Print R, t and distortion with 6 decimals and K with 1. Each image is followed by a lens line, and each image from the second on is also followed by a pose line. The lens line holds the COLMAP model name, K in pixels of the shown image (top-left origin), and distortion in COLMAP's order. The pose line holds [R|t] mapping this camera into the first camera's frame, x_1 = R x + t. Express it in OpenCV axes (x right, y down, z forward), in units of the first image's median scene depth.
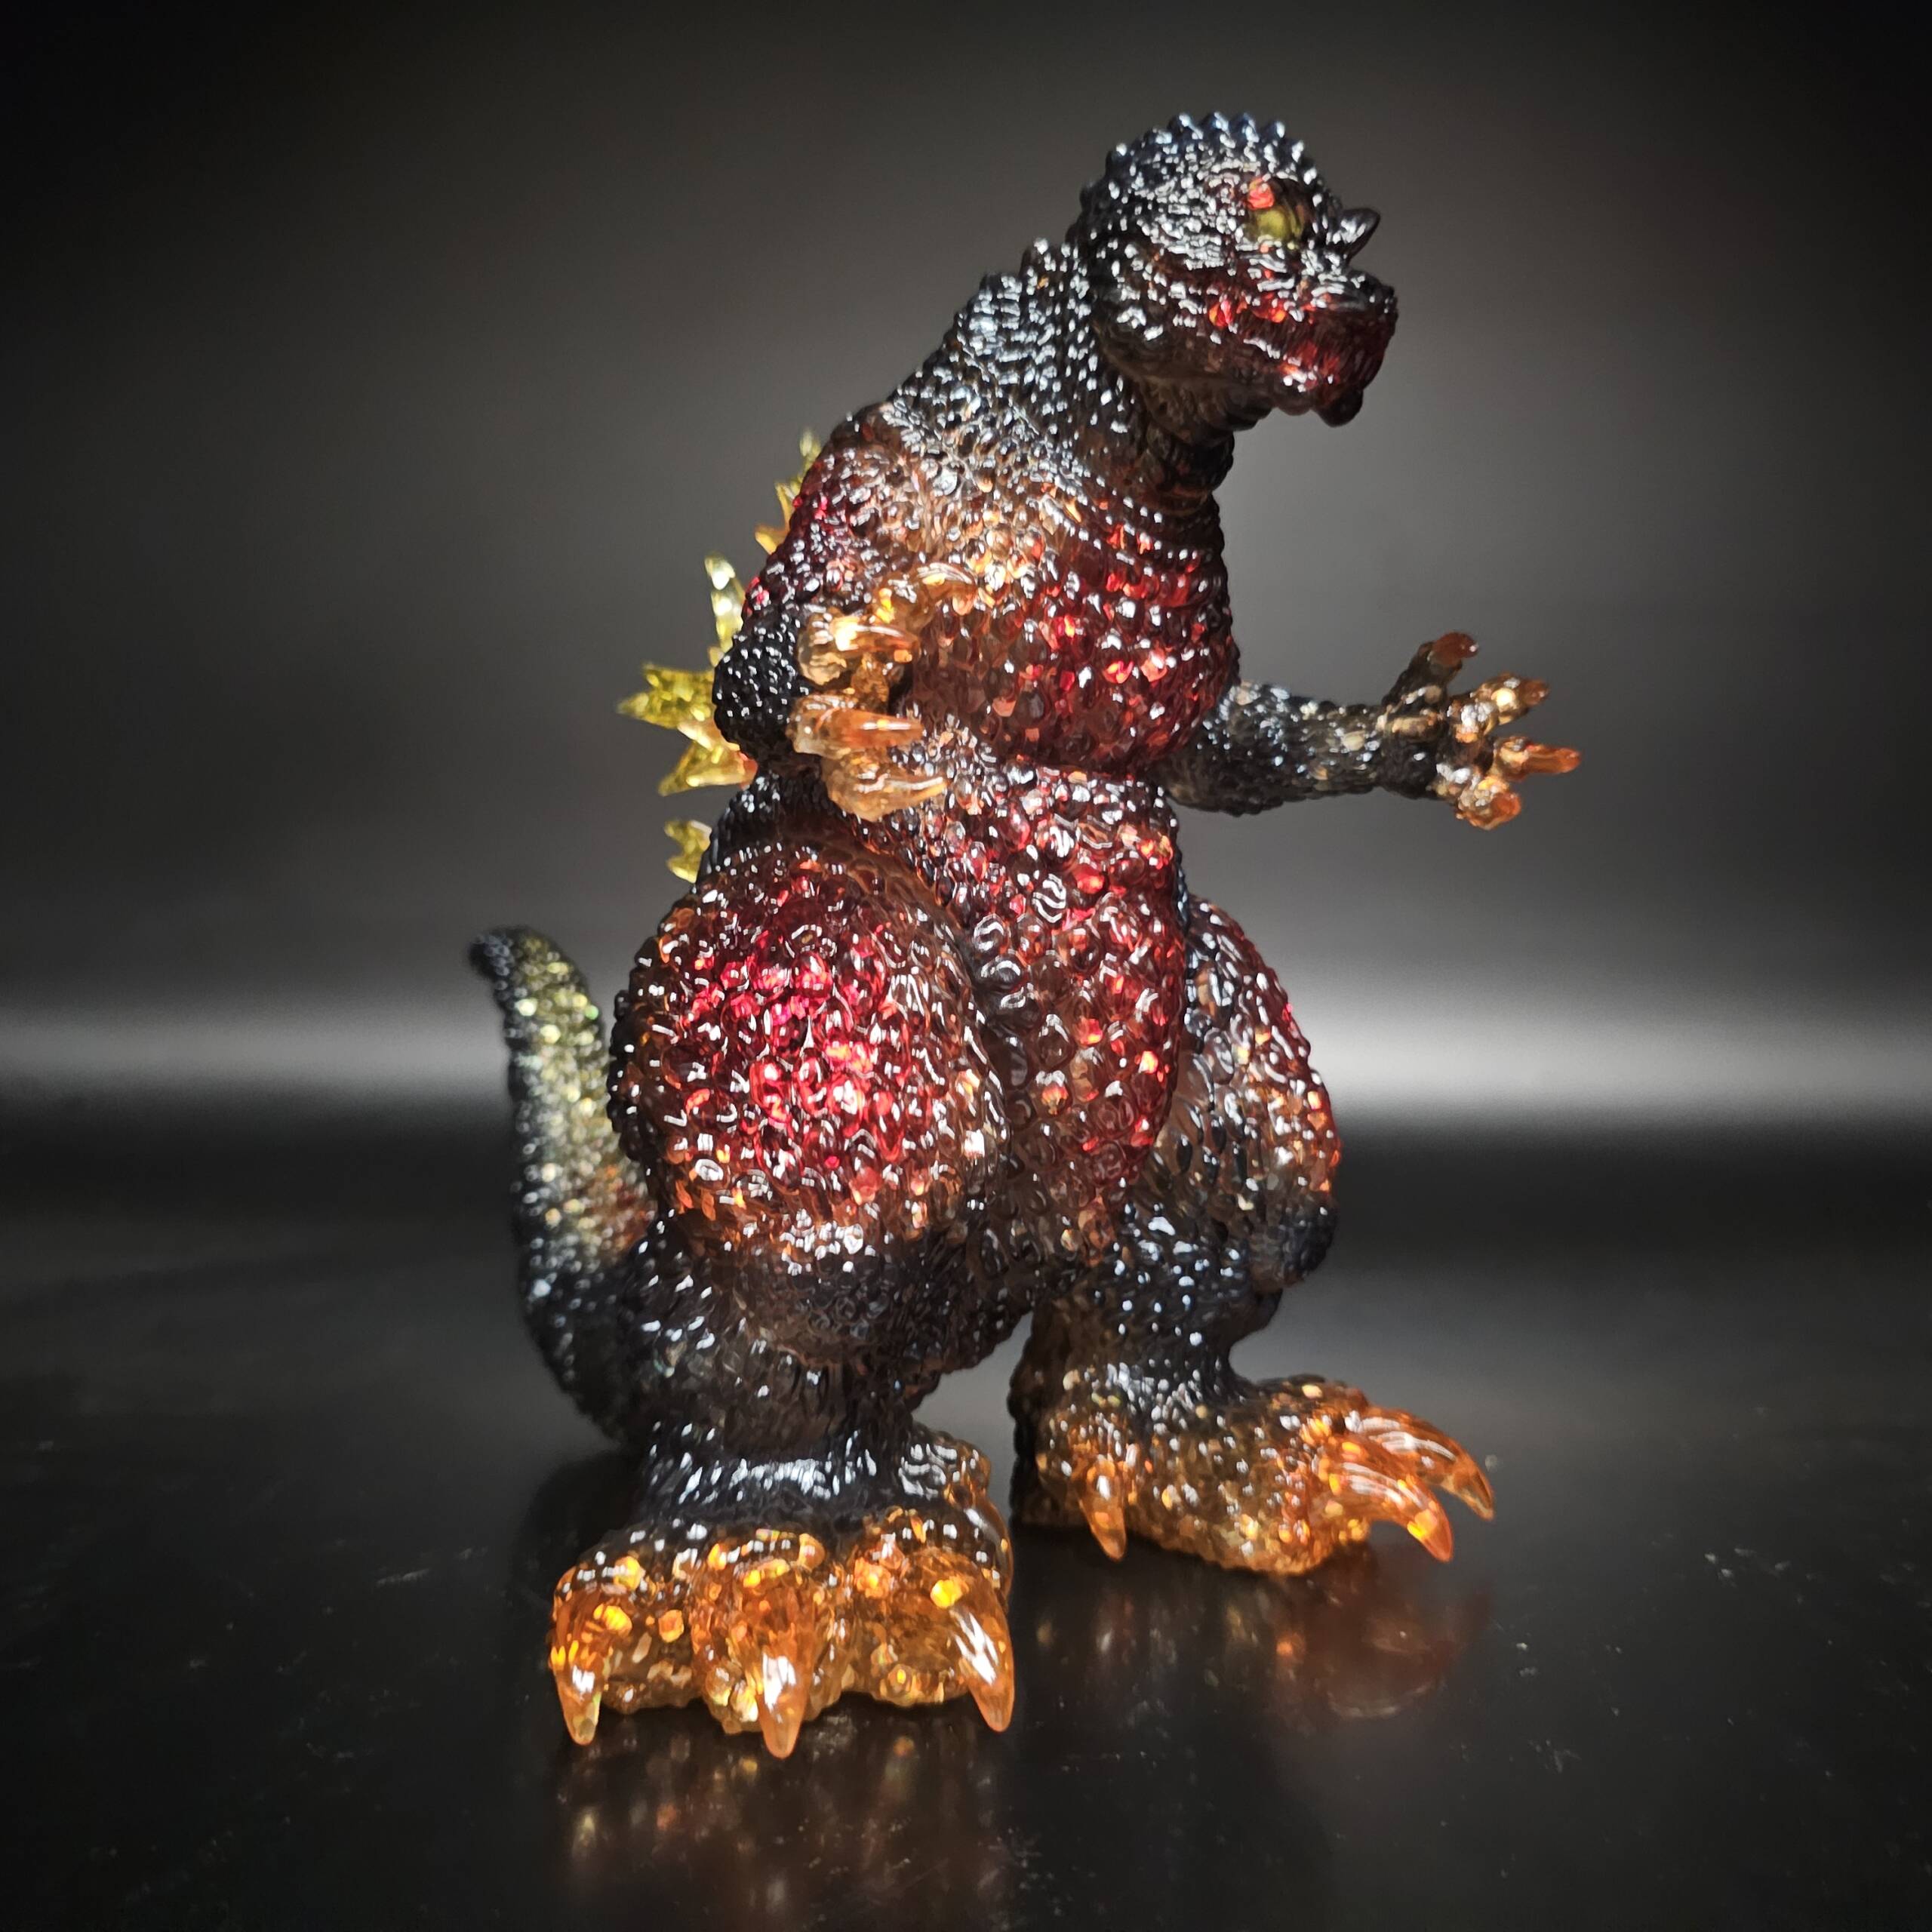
lens RADIAL K [[1828.6, 0, 969.1], [0, 1828.6, 959.9], [0, 0, 1]] dist [0.003822, 0.000000]
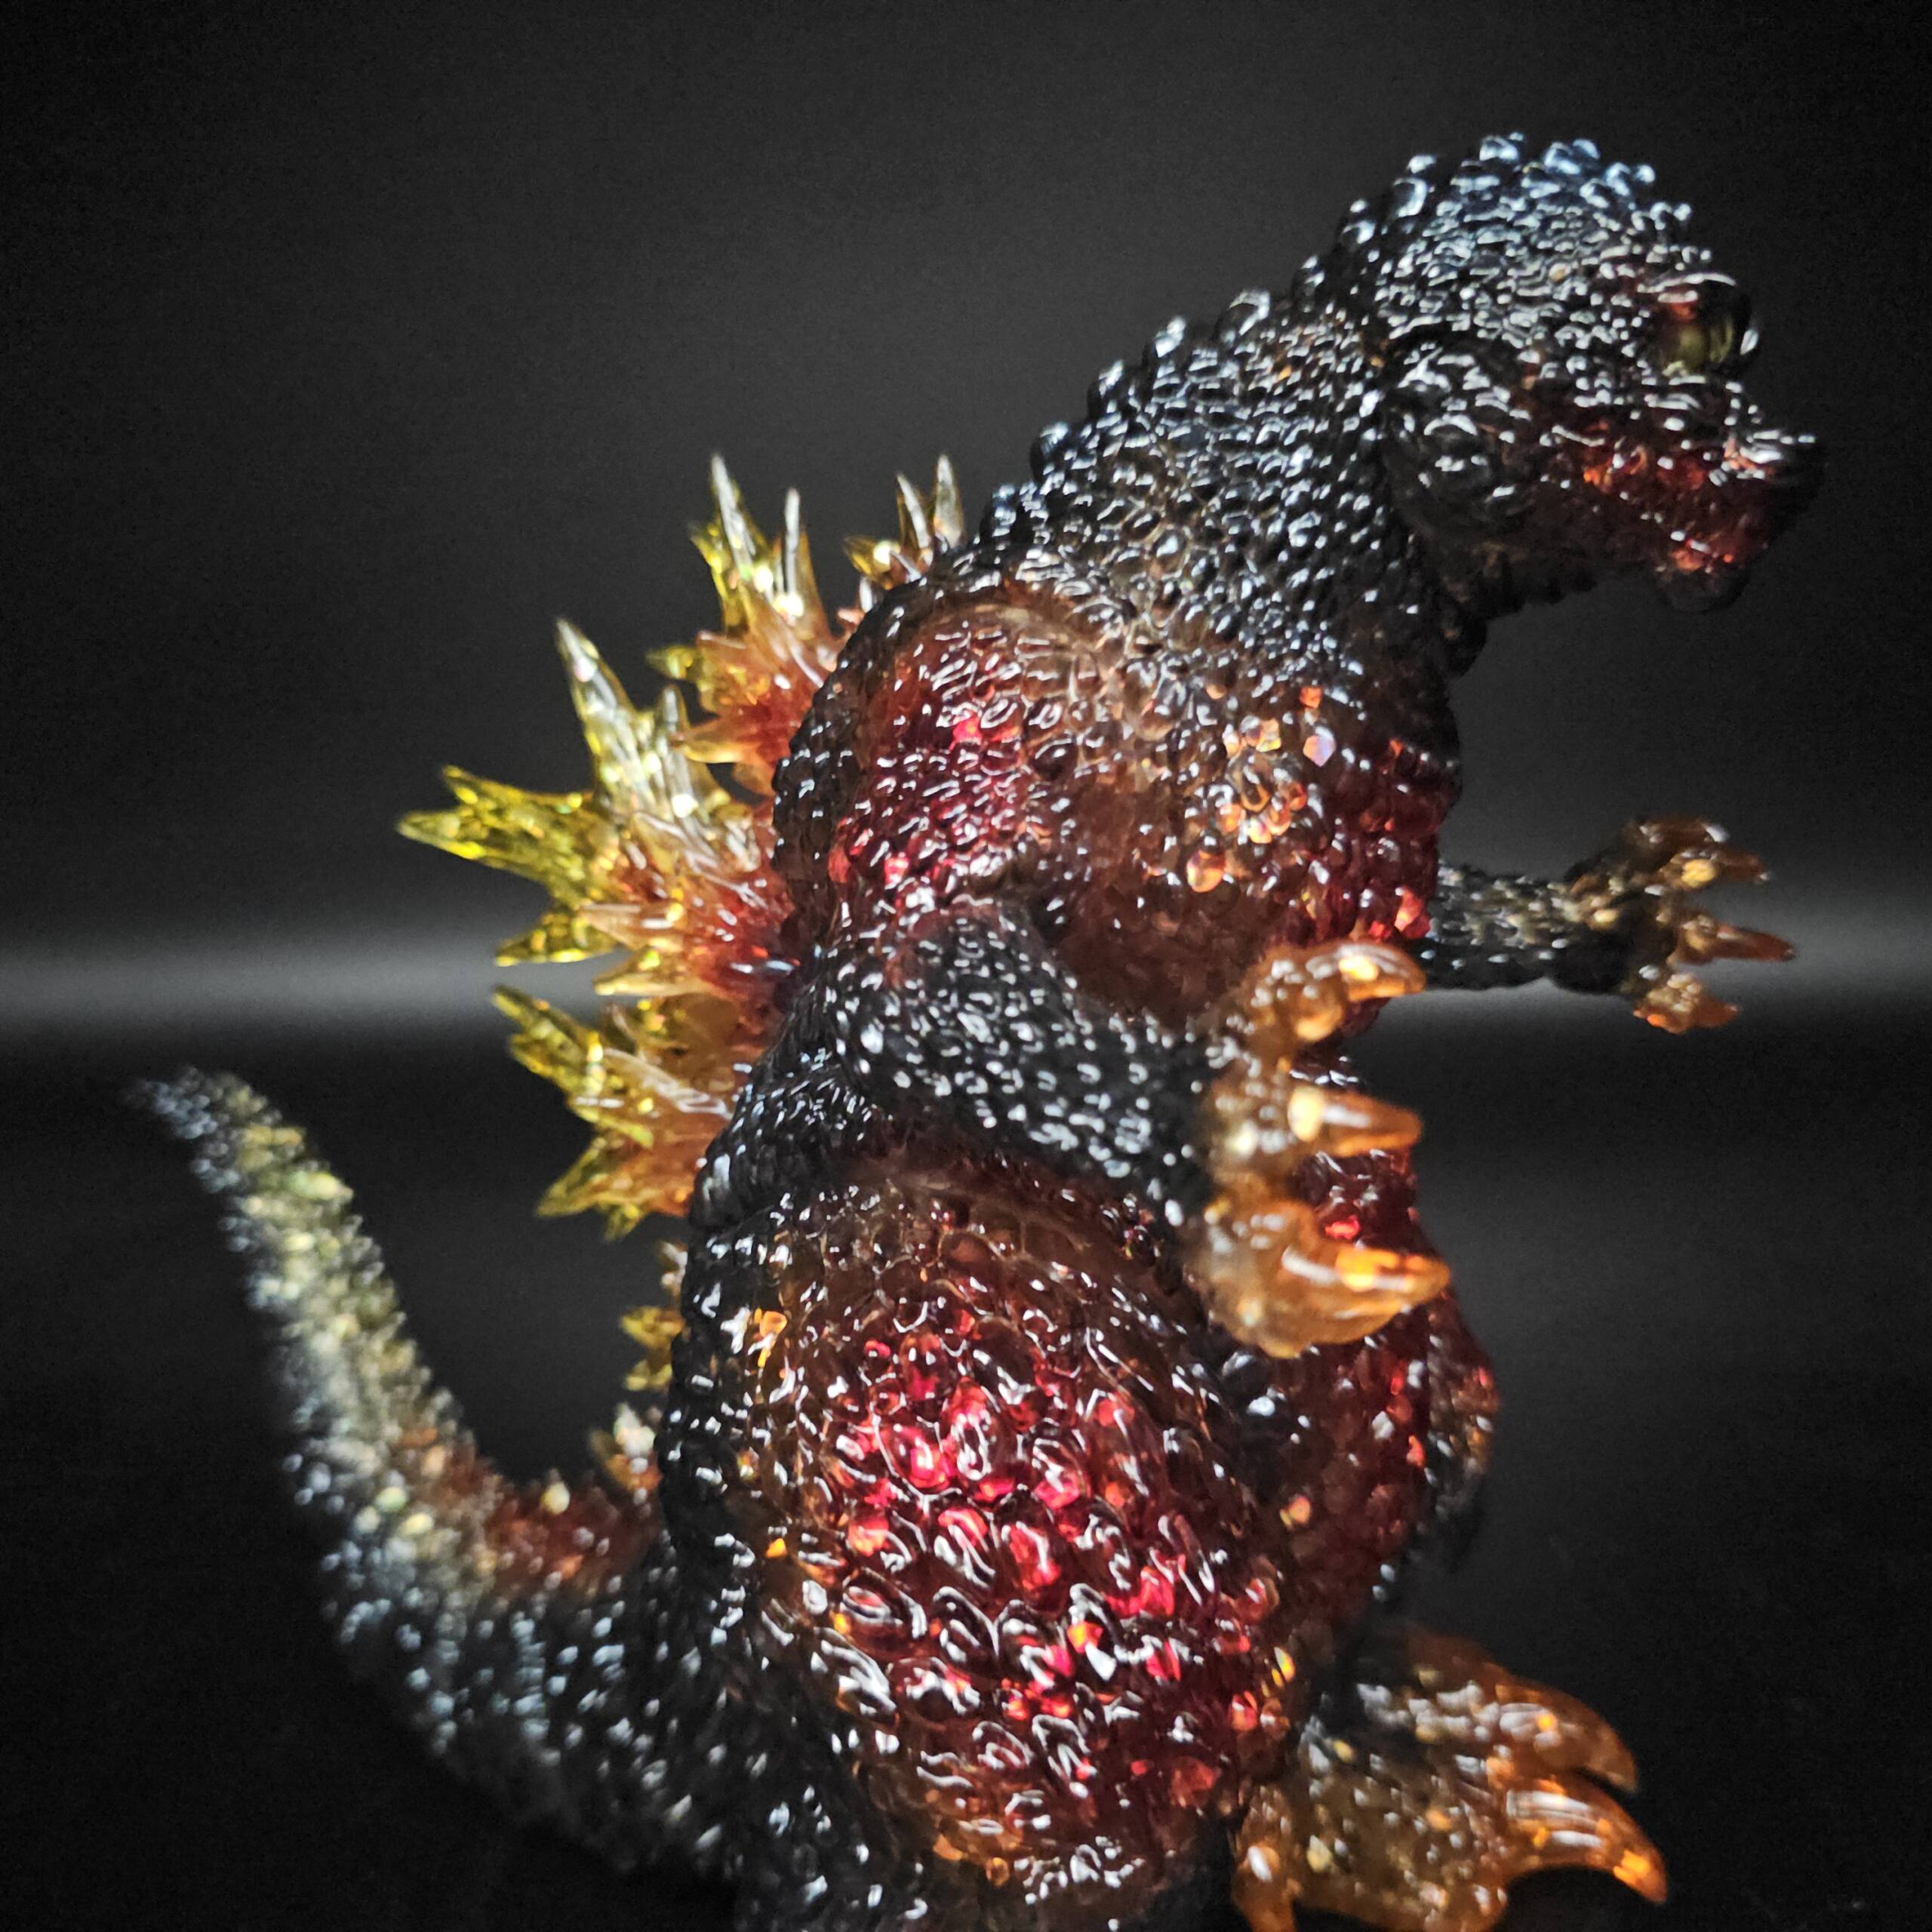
lens RADIAL K [[1828.6, 0, 959.2], [0, 1828.6, 977.7], [0, 0, 1]] dist [0.003822, 0.000000]
pose [[0.948262, -0.084818, 0.305950, -0.217801], [0.032727, 0.984634, 0.171534, -0.201547], [-0.315798, -0.152646, 0.936467, 0.280663]]
